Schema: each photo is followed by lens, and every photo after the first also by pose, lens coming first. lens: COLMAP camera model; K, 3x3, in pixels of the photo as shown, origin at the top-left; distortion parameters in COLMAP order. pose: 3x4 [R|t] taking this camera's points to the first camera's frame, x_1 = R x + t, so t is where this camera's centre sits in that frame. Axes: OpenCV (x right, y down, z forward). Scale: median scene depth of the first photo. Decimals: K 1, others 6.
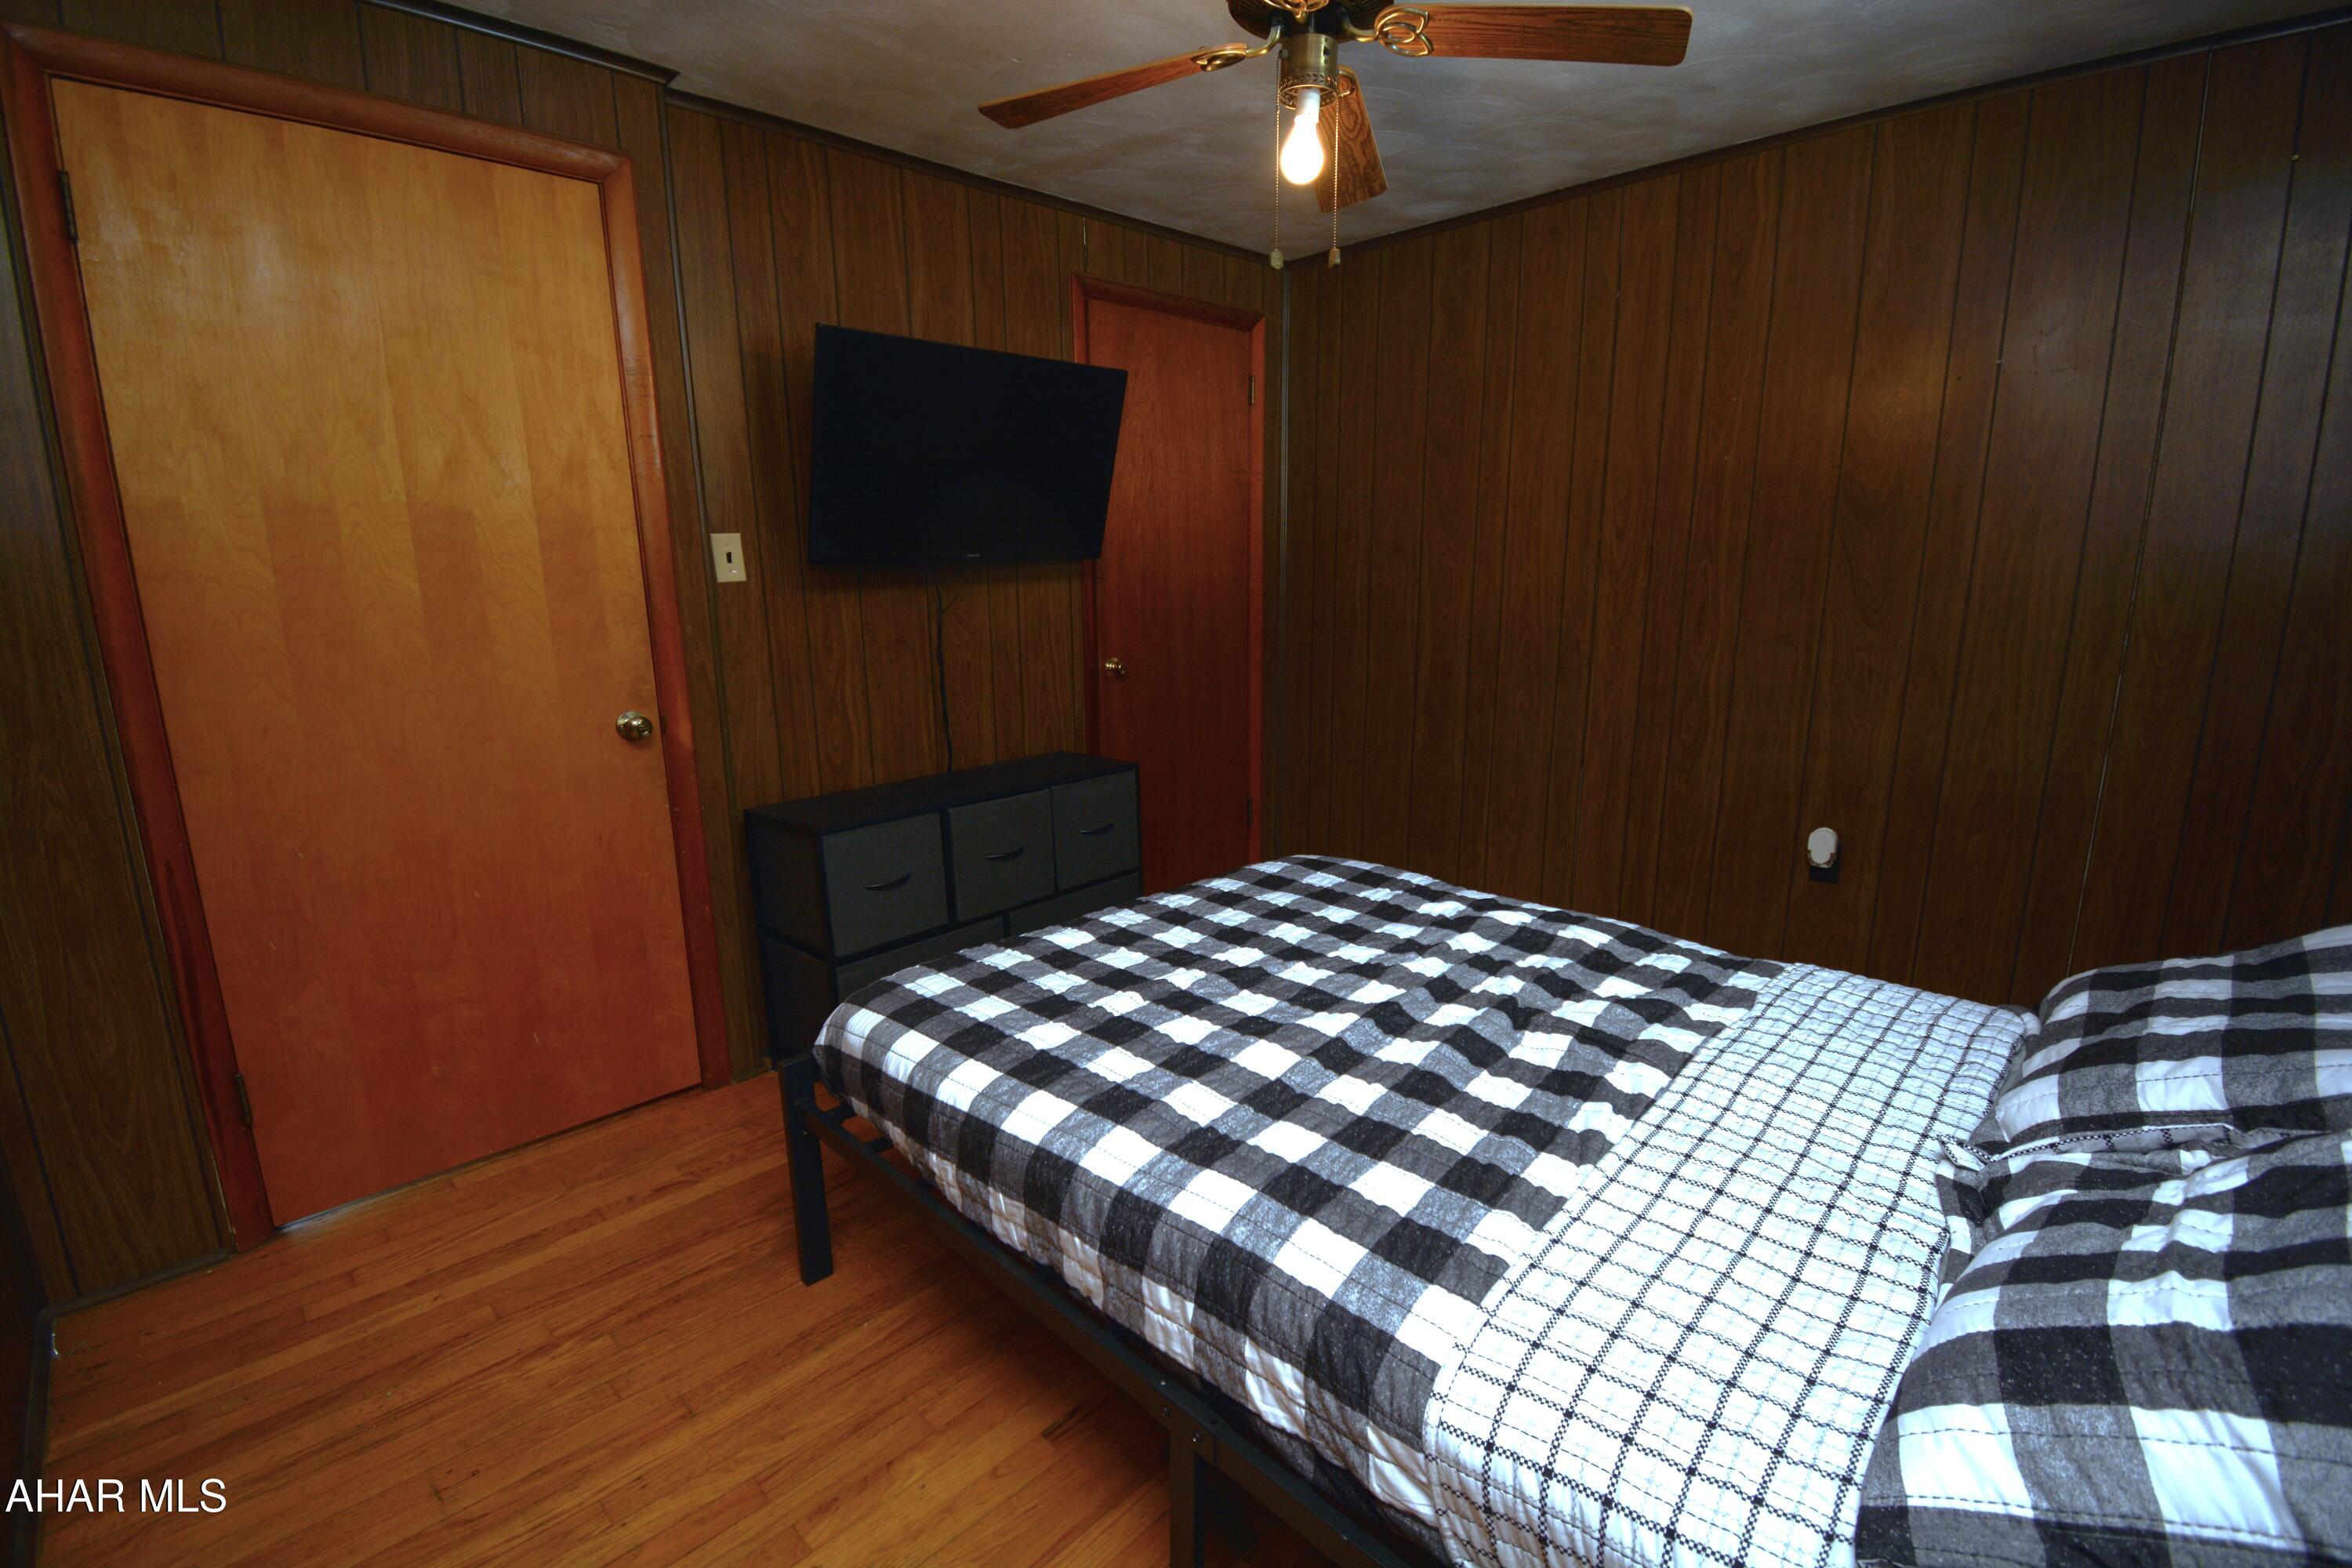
lens RADIAL K [[1035.9, 0, 1195.4], [0, 1035.9, 784.3], [0, 0, 1]] dist [0.002101, 0.000103]
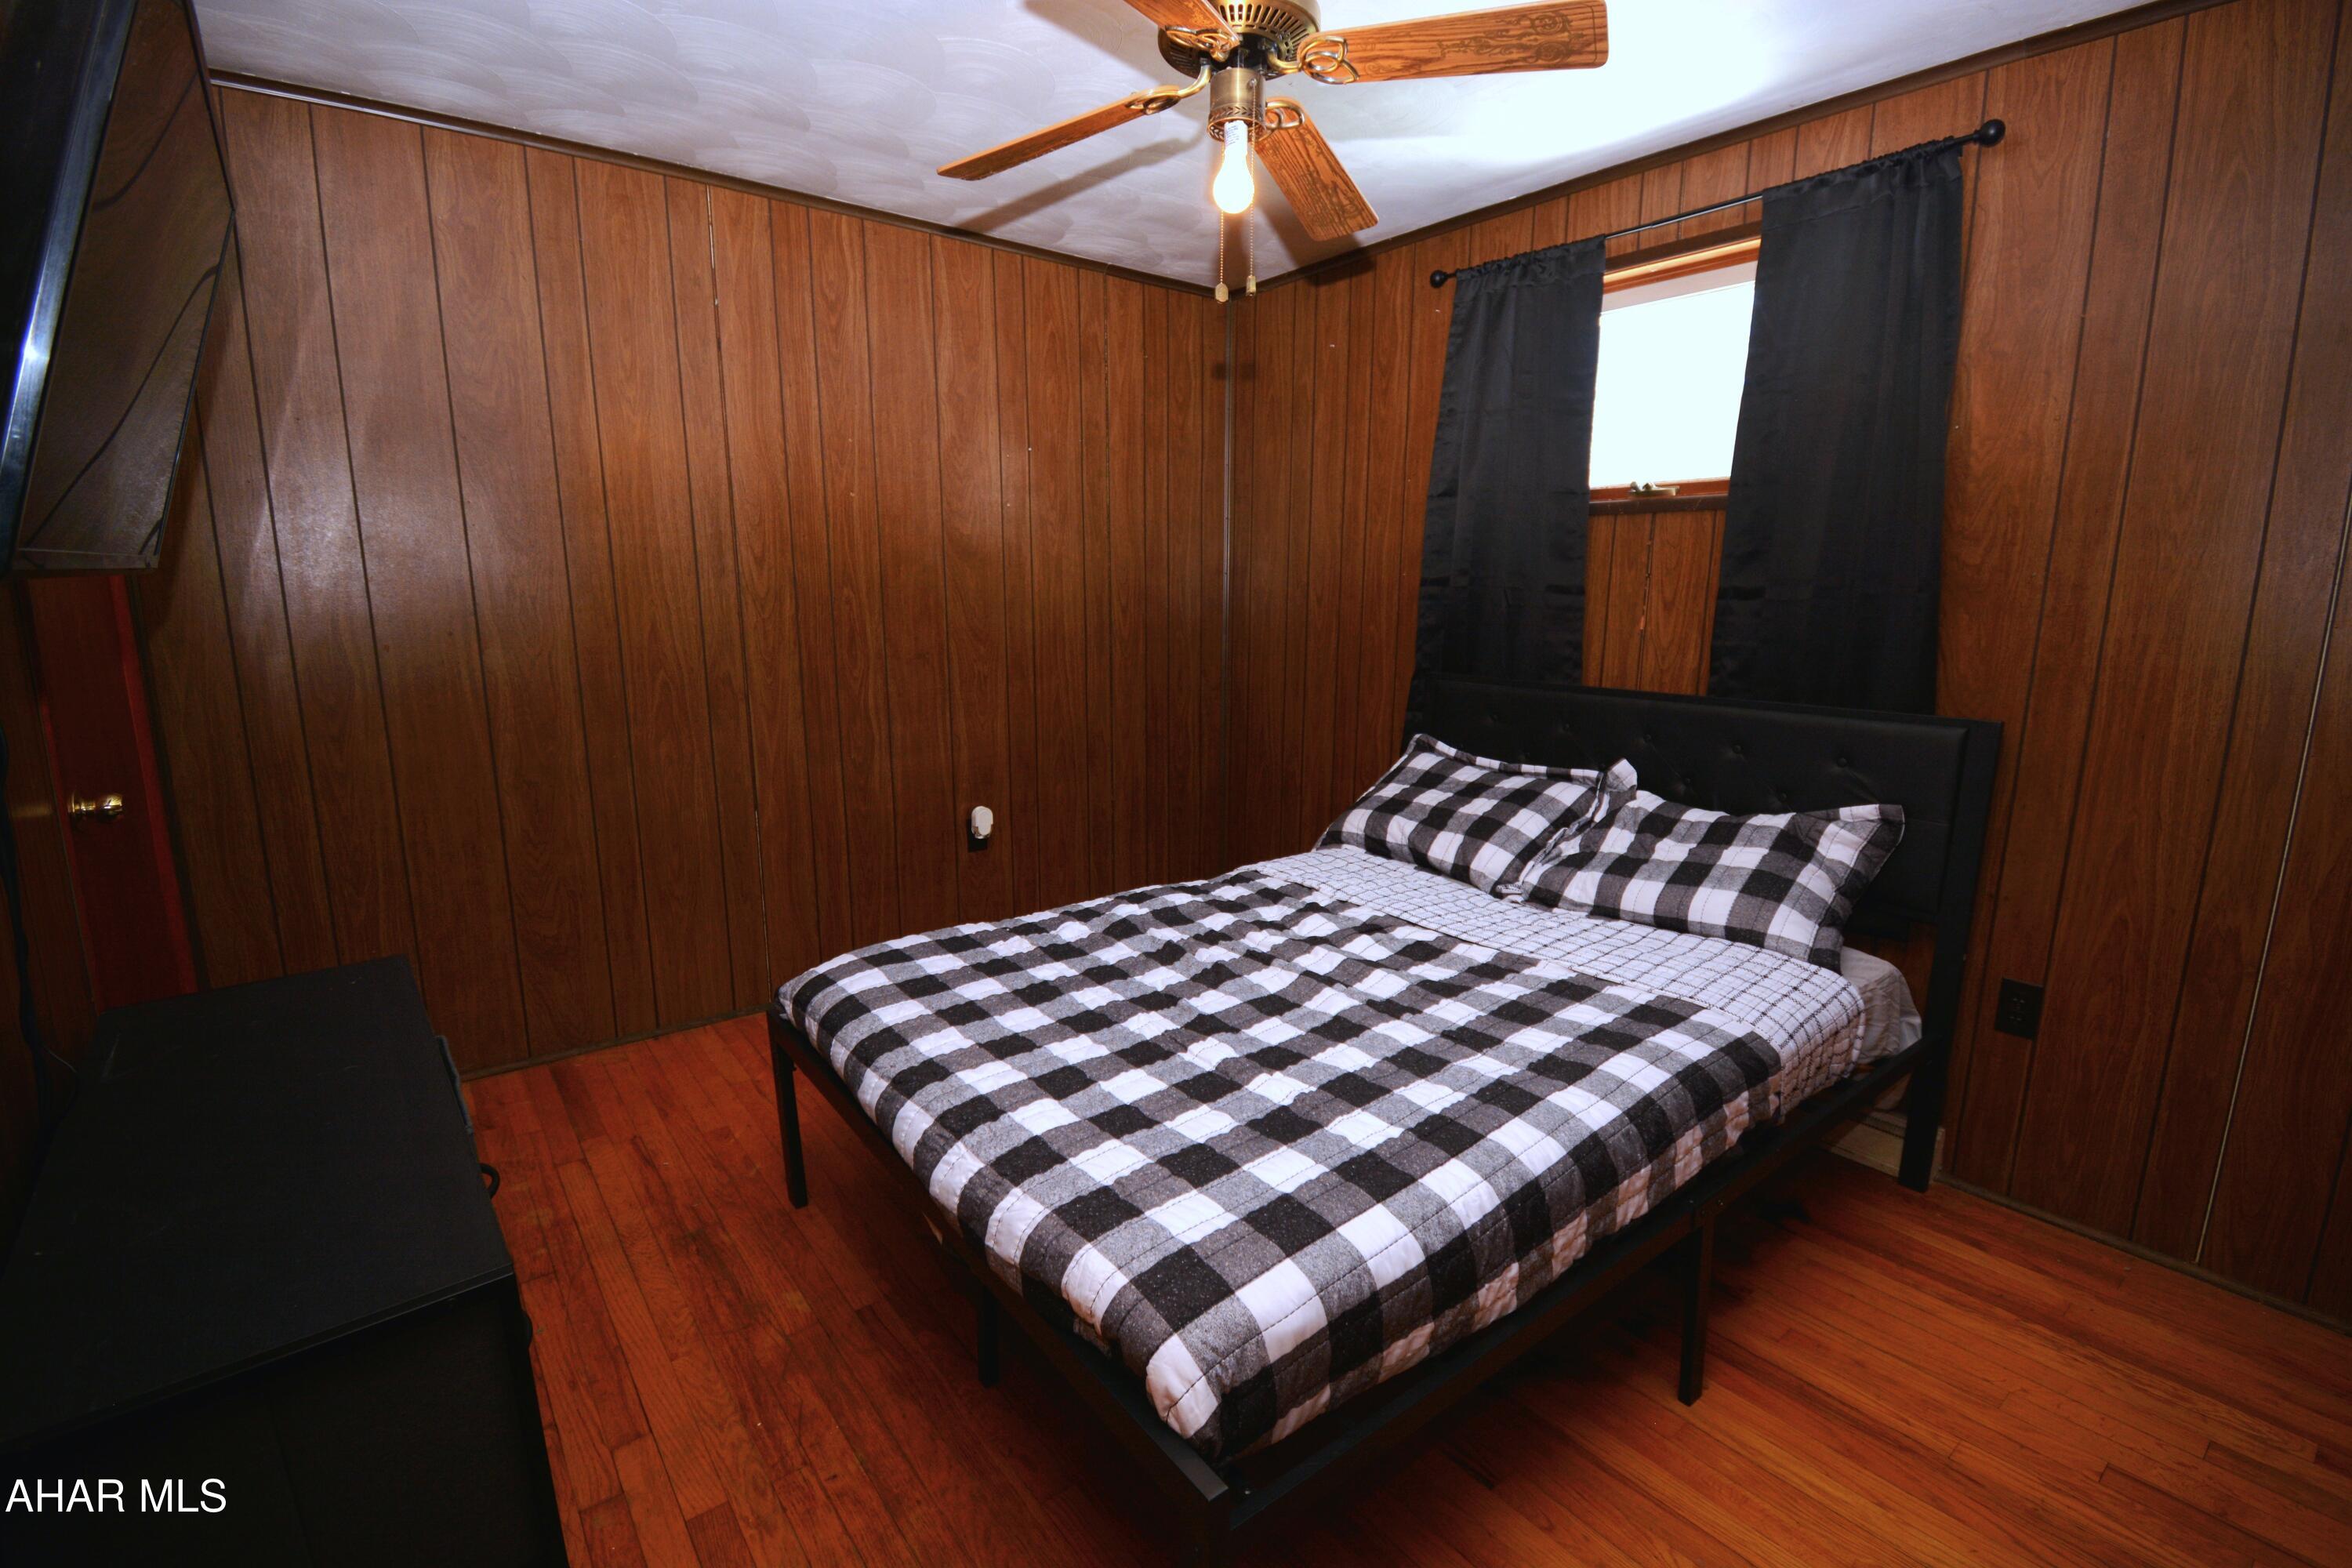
lens RADIAL K [[1035.9, 0, 1195.4], [0, 1035.9, 784.3], [0, 0, 1]] dist [0.002101, 0.000103]
pose [[0.135178, -0.173773, 0.975464, -0.747660], [0.205267, 0.968053, 0.144008, -0.146883], [-0.969326, 0.180764, 0.166529, 0.743966]]
